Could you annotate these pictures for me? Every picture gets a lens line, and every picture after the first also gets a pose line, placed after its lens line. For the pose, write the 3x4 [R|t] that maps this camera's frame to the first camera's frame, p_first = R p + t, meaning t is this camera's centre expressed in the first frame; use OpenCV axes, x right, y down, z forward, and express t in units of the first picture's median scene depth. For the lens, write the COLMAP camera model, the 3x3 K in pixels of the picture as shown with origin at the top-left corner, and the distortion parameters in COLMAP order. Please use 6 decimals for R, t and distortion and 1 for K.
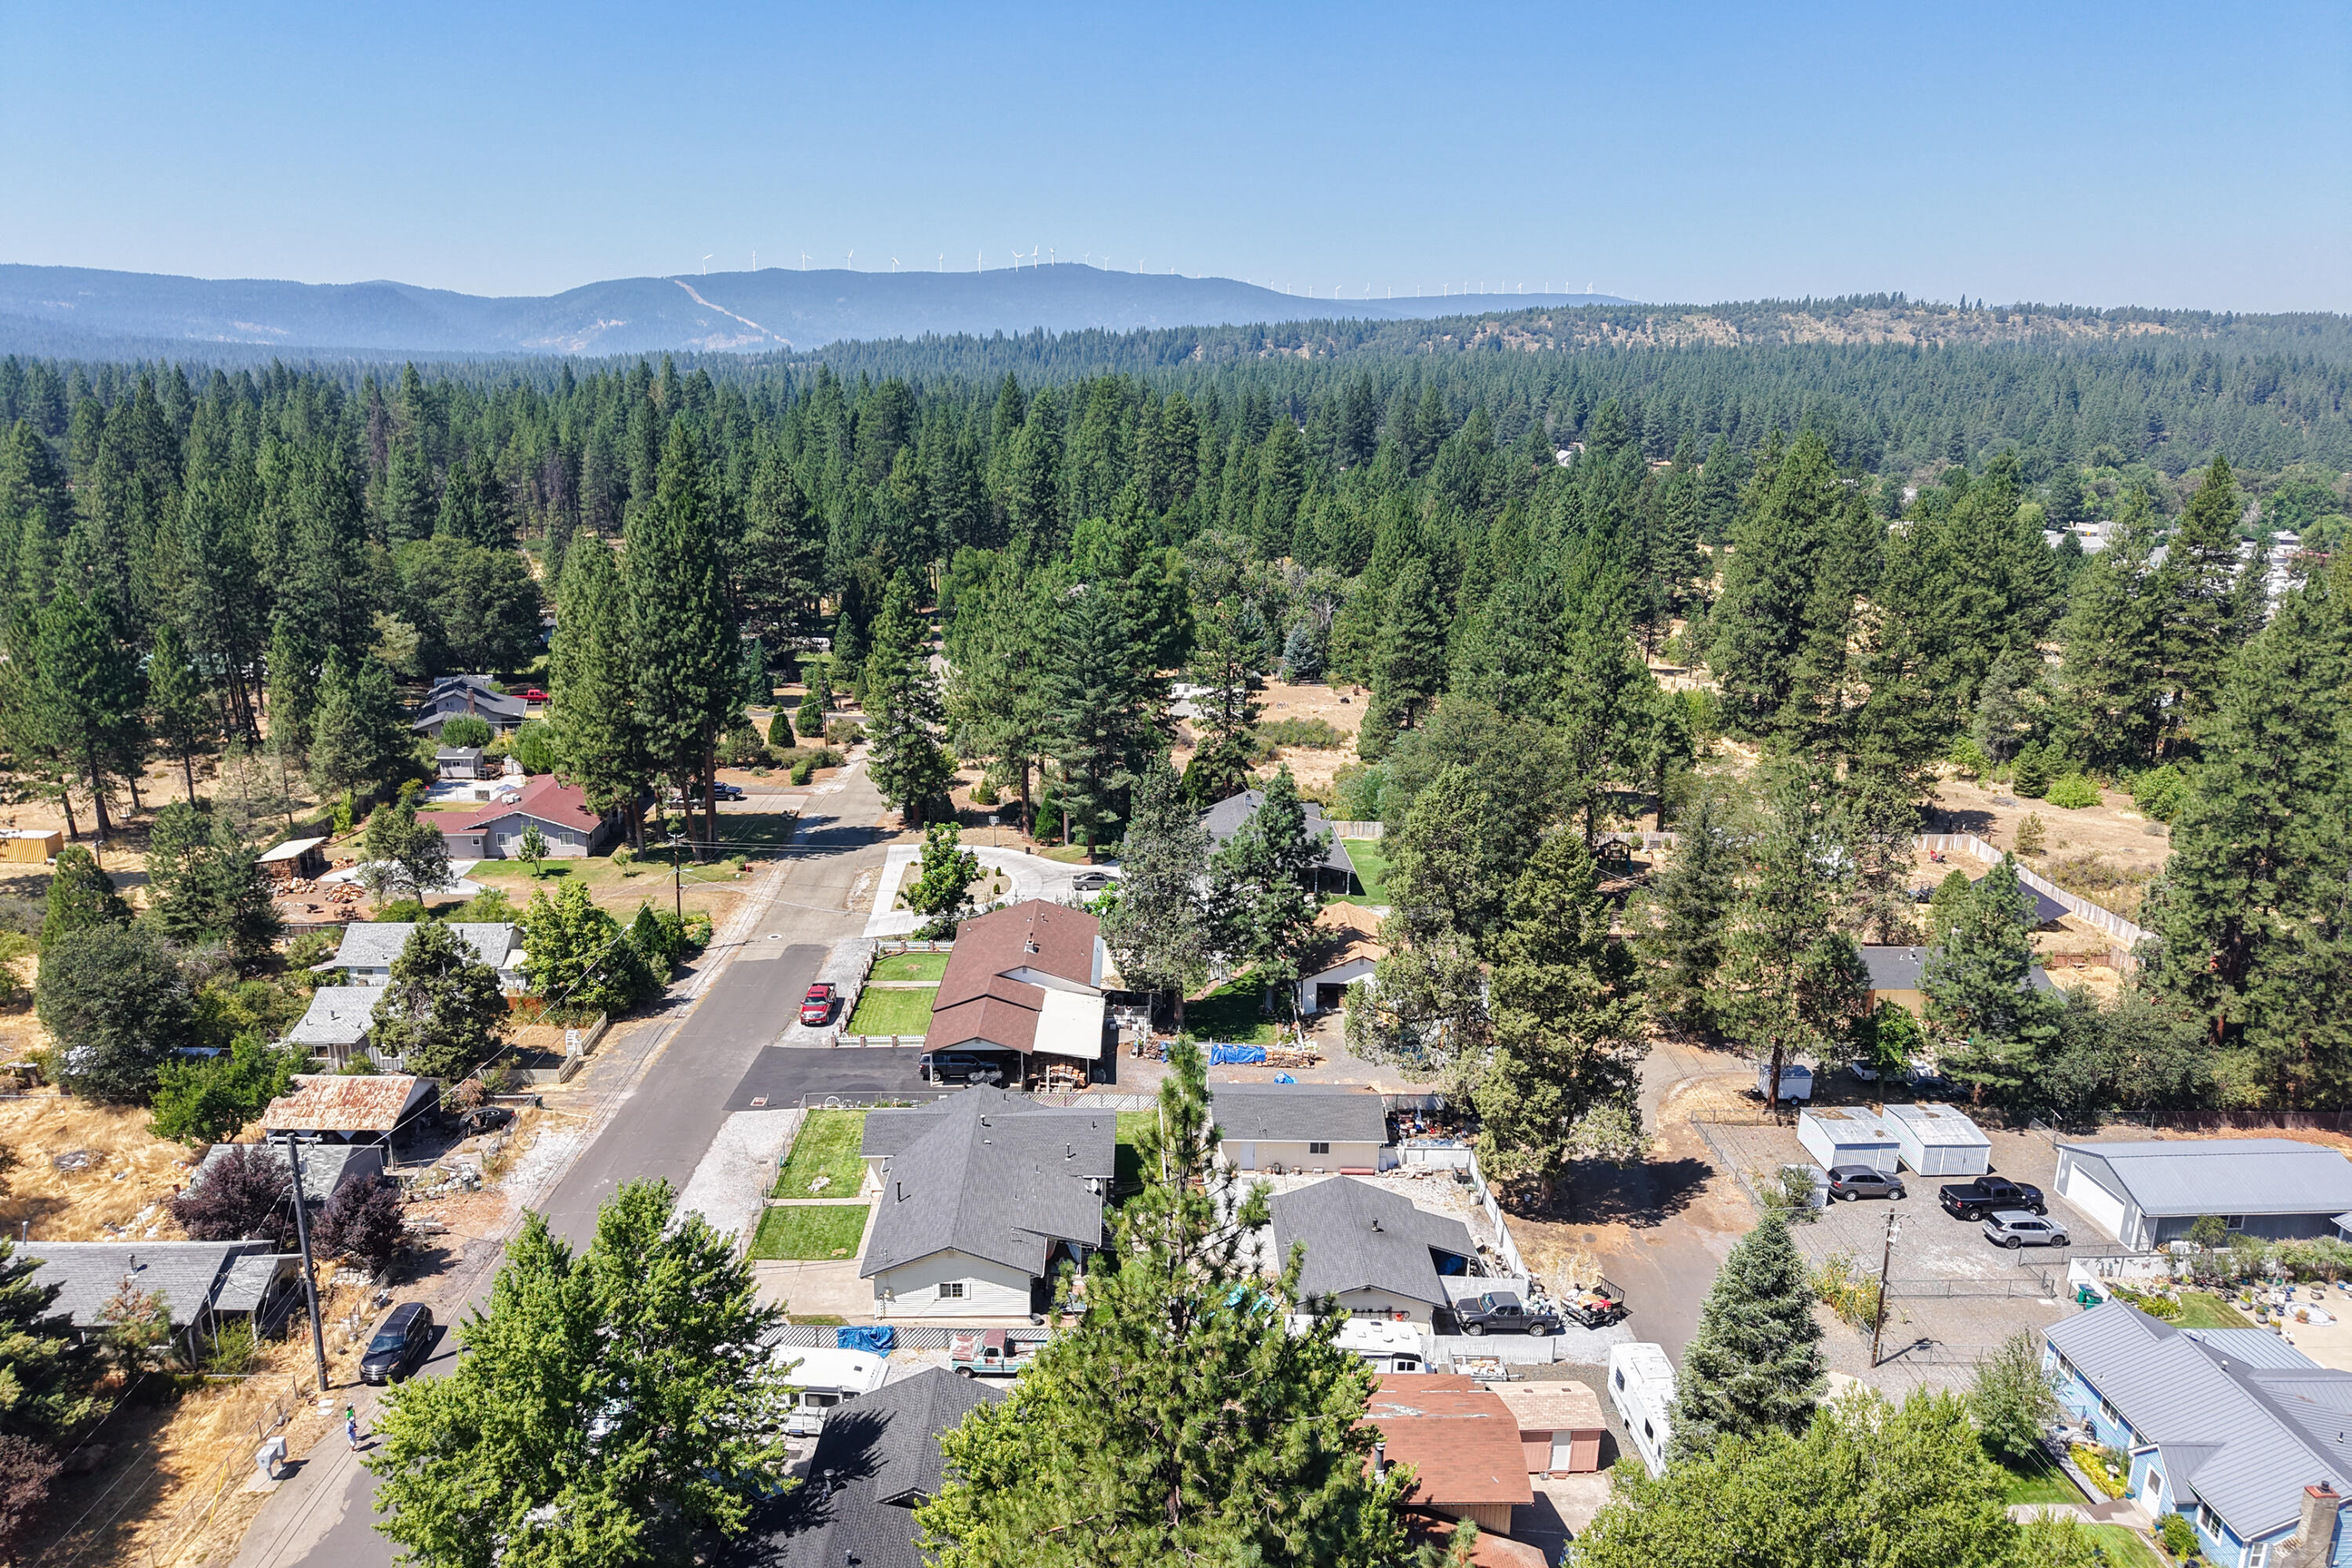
lens RADIAL K [[1595.0, 0, 1170.3], [0, 1595.0, 777.9], [0, 0, 1]] dist [0.027319, -0.029848]
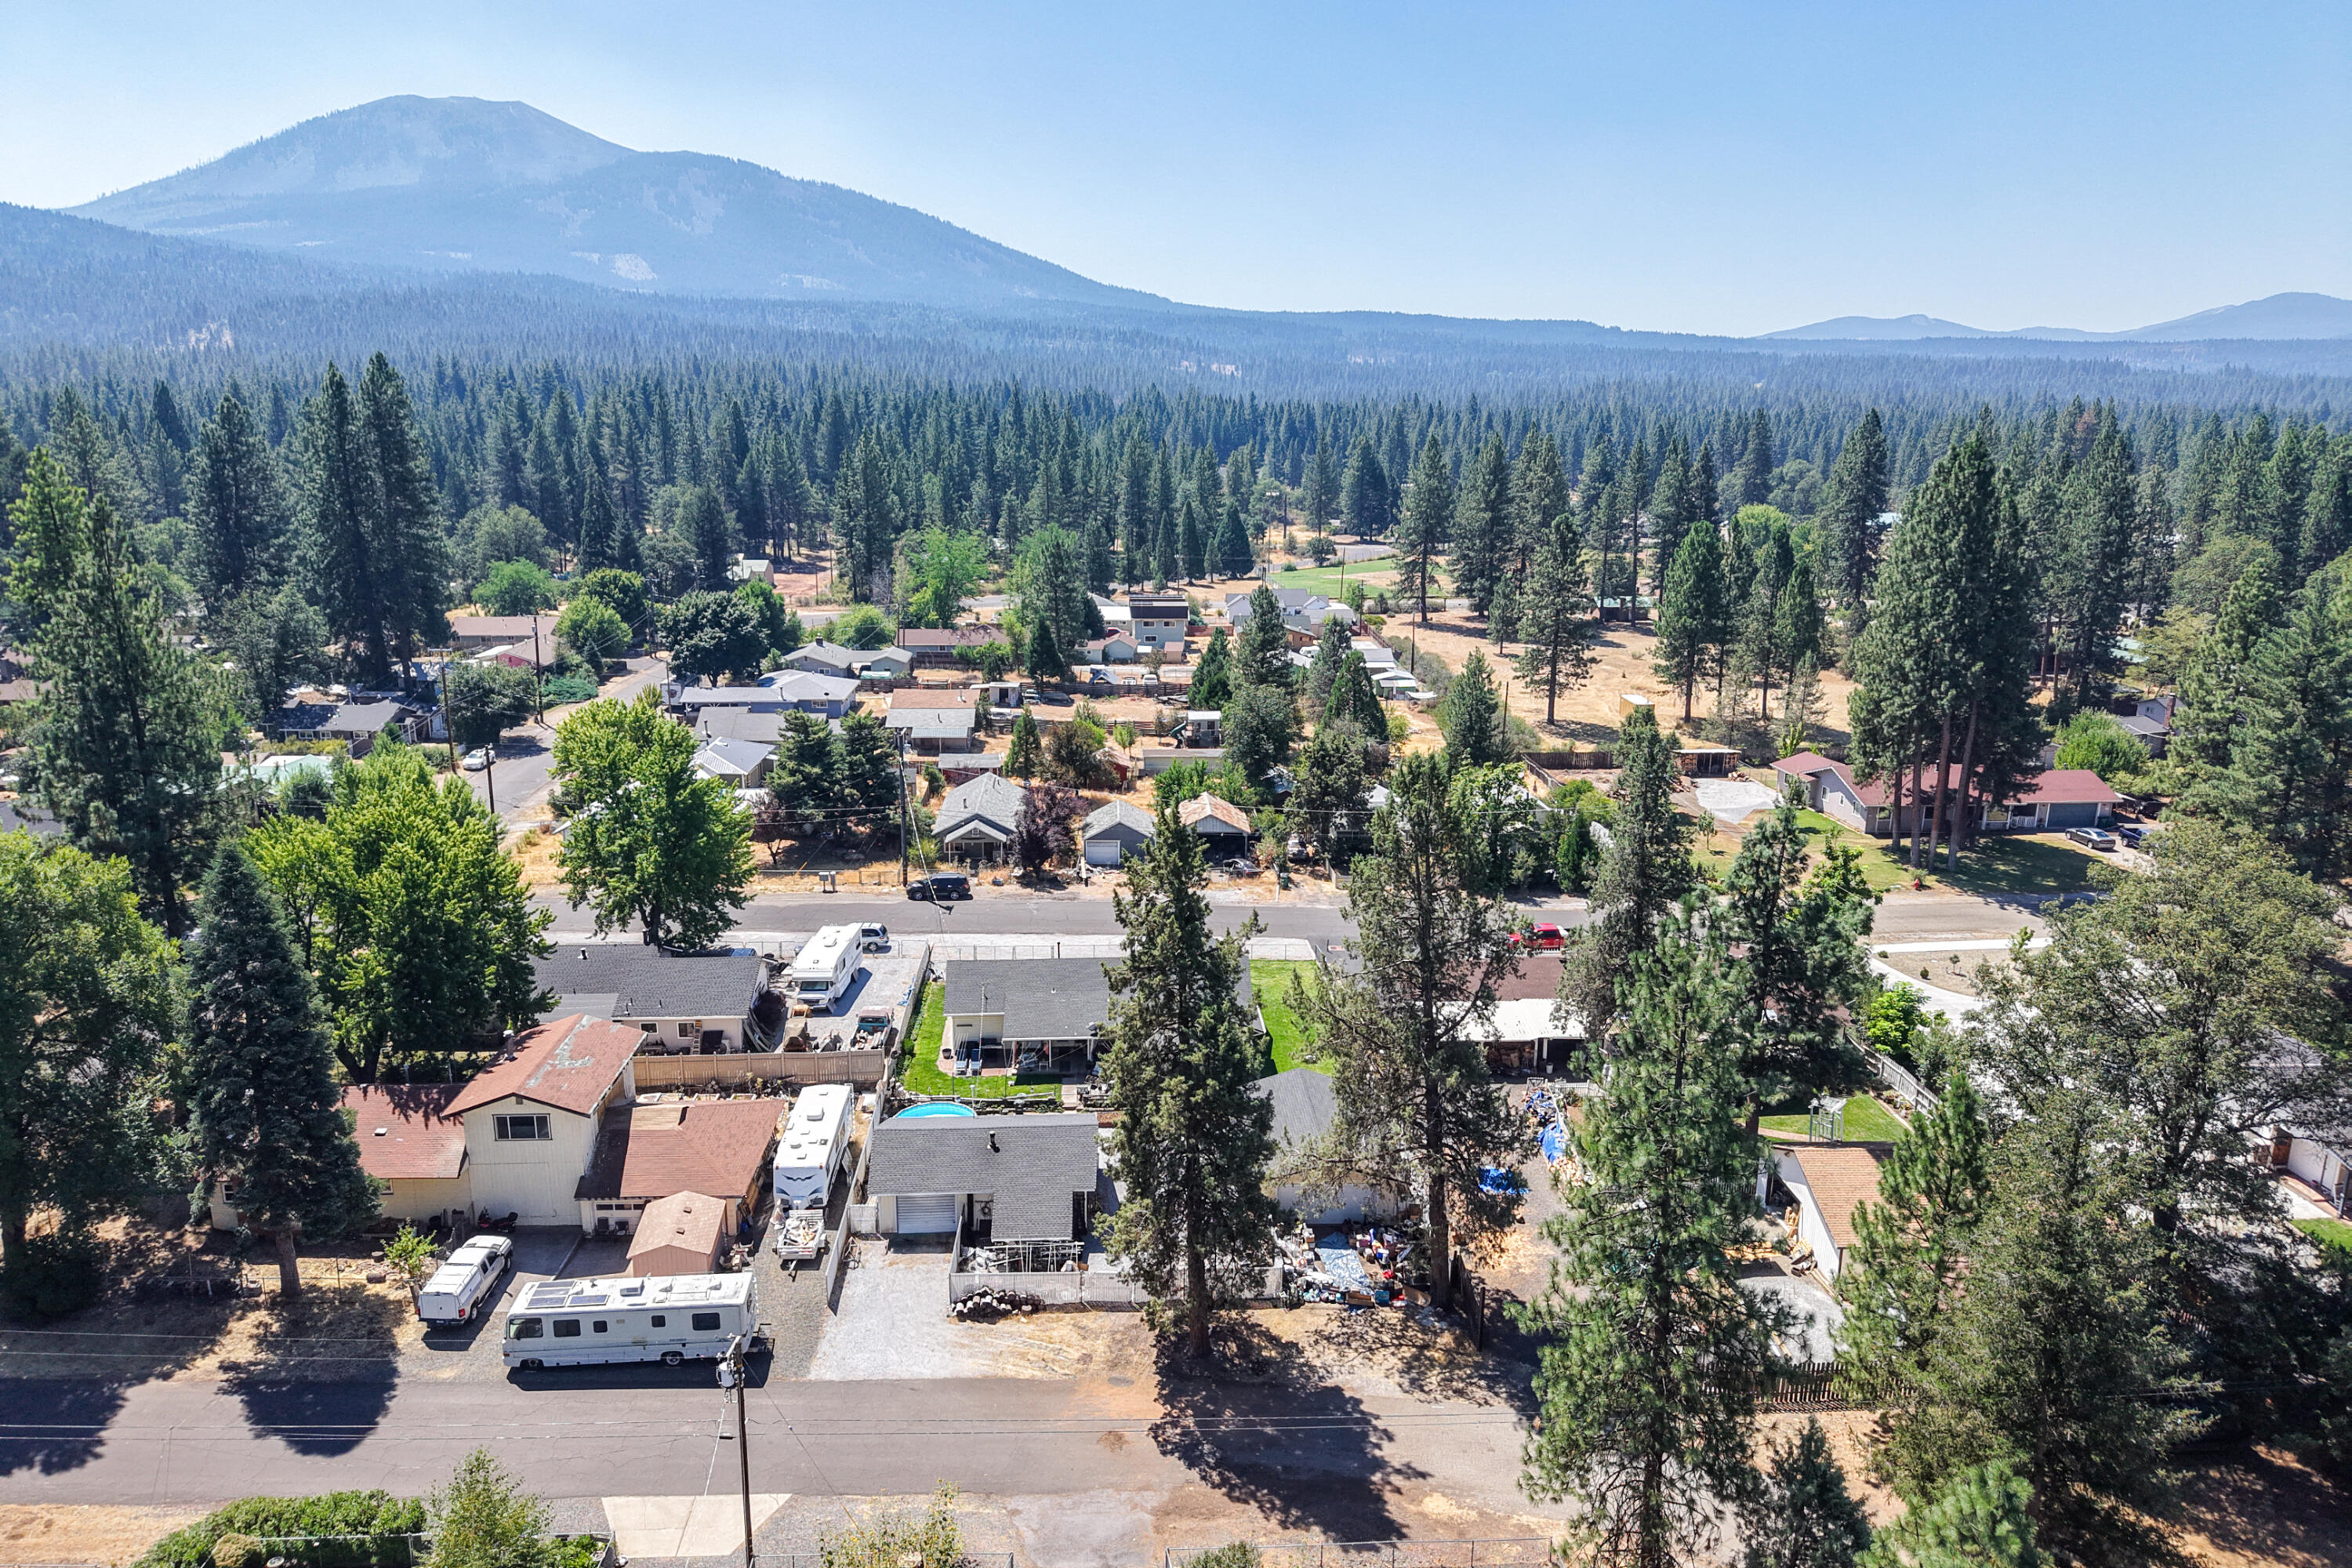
lens RADIAL K [[1595.0, 0, 1176.4], [0, 1595.0, 783.5], [0, 0, 1]] dist [0.027319, -0.029848]
pose [[0.011404, 0.212071, -0.977188, 0.371100], [-0.250803, 0.946619, 0.202509, -0.044723], [0.967971, 0.242773, 0.063984, 0.381162]]
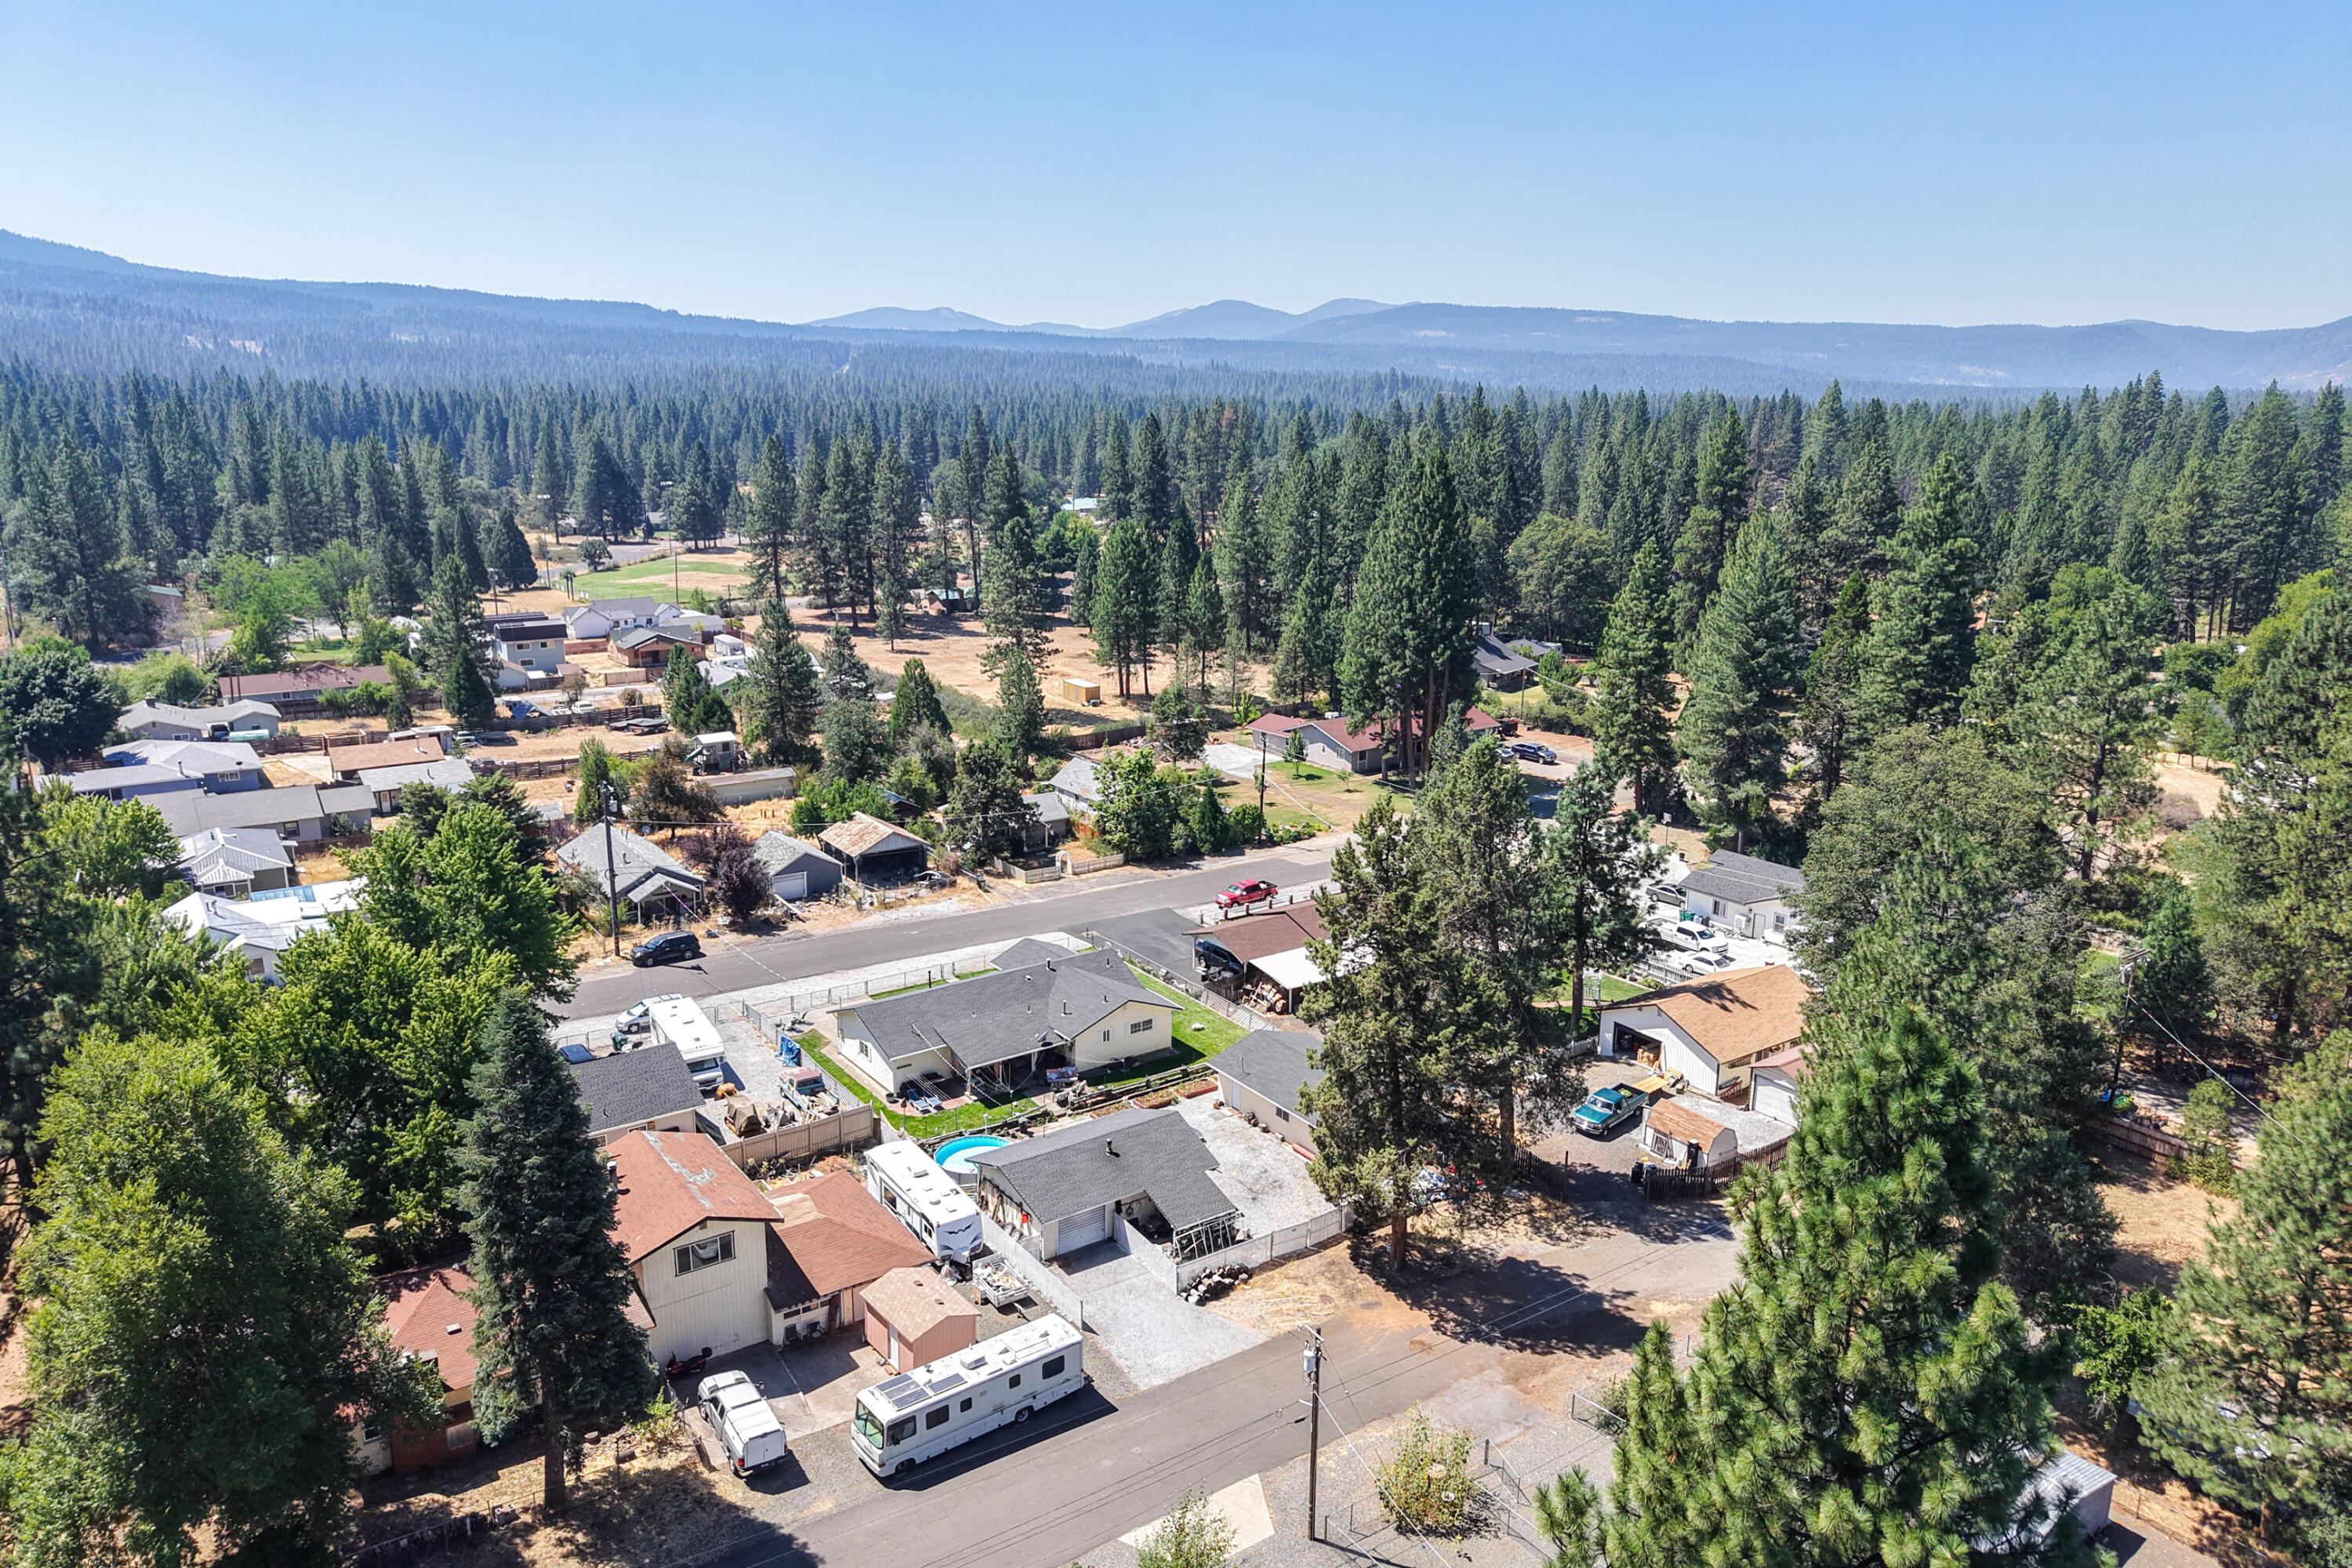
lens RADIAL K [[1595.0, 0, 1160.9], [0, 1595.0, 786.2], [0, 0, 1]] dist [0.027319, -0.029848]
pose [[0.547950, 0.186215, -0.815521, 0.340785], [-0.204545, 0.975140, 0.085228, -0.007157], [0.811118, 0.120110, 0.572417, 0.173562]]
